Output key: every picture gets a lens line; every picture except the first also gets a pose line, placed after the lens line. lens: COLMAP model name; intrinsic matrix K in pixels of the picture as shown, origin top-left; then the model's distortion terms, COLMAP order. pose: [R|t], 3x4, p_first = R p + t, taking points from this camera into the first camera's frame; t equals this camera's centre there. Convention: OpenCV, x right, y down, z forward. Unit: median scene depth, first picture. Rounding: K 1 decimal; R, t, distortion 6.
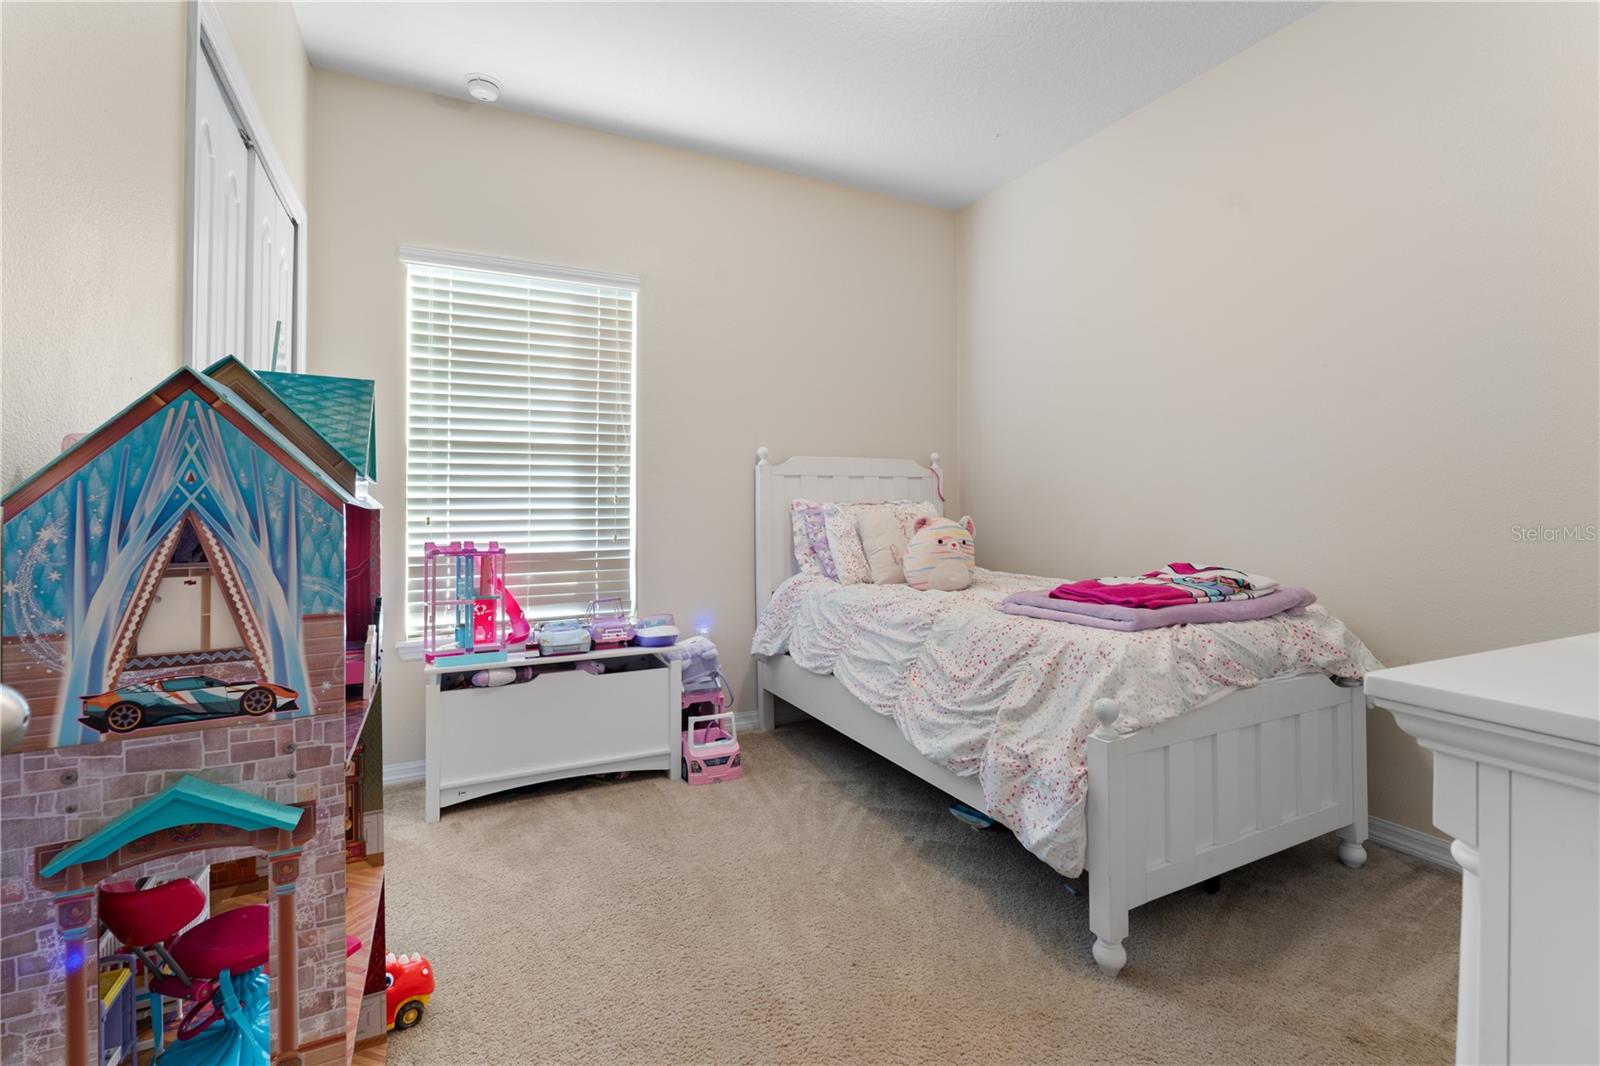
lens RADIAL K [[730.8, 0, 799.9], [0, 730.8, 494.6], [0, 0, 1]] dist [-0.000379, 0.000170]
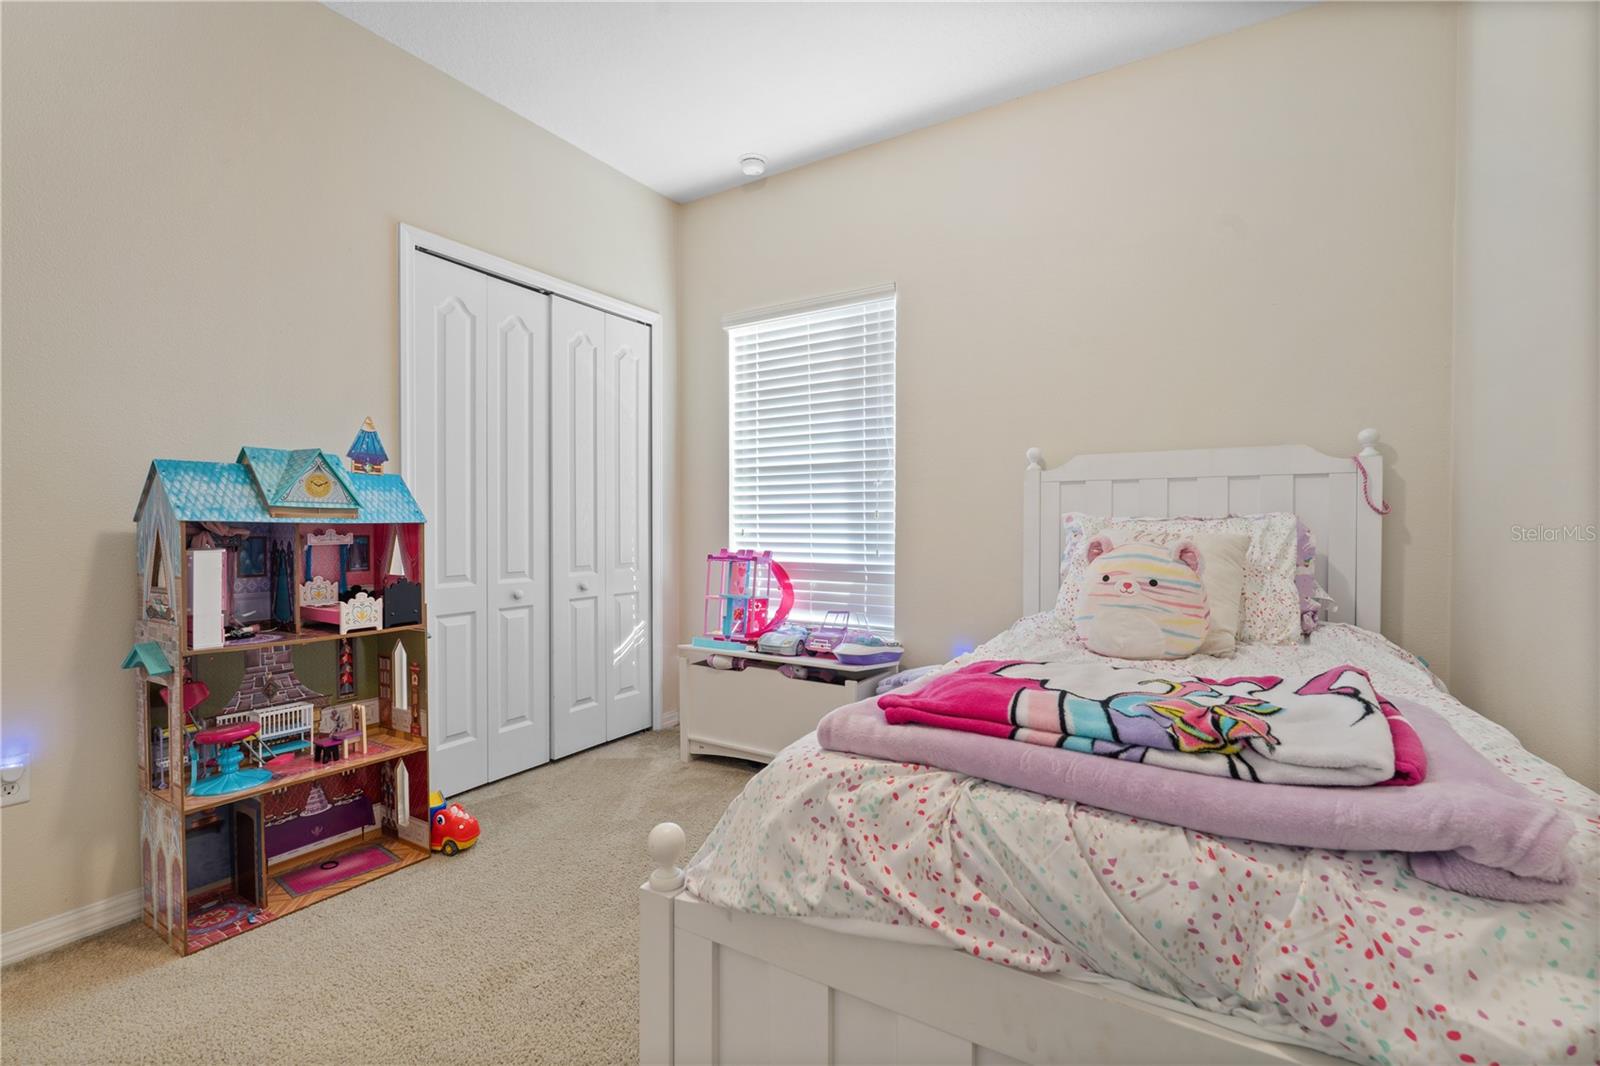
lens RADIAL K [[709.1, 0, 800.0], [0, 709.1, 533.0], [0, 0, 1]] dist [-0.002650, -0.000040]
pose [[0.513033, 0.017562, -0.858189, 0.575310], [0.011367, 0.999564, 0.027250, 0.005033], [0.858294, -0.023735, 0.512610, 0.450636]]
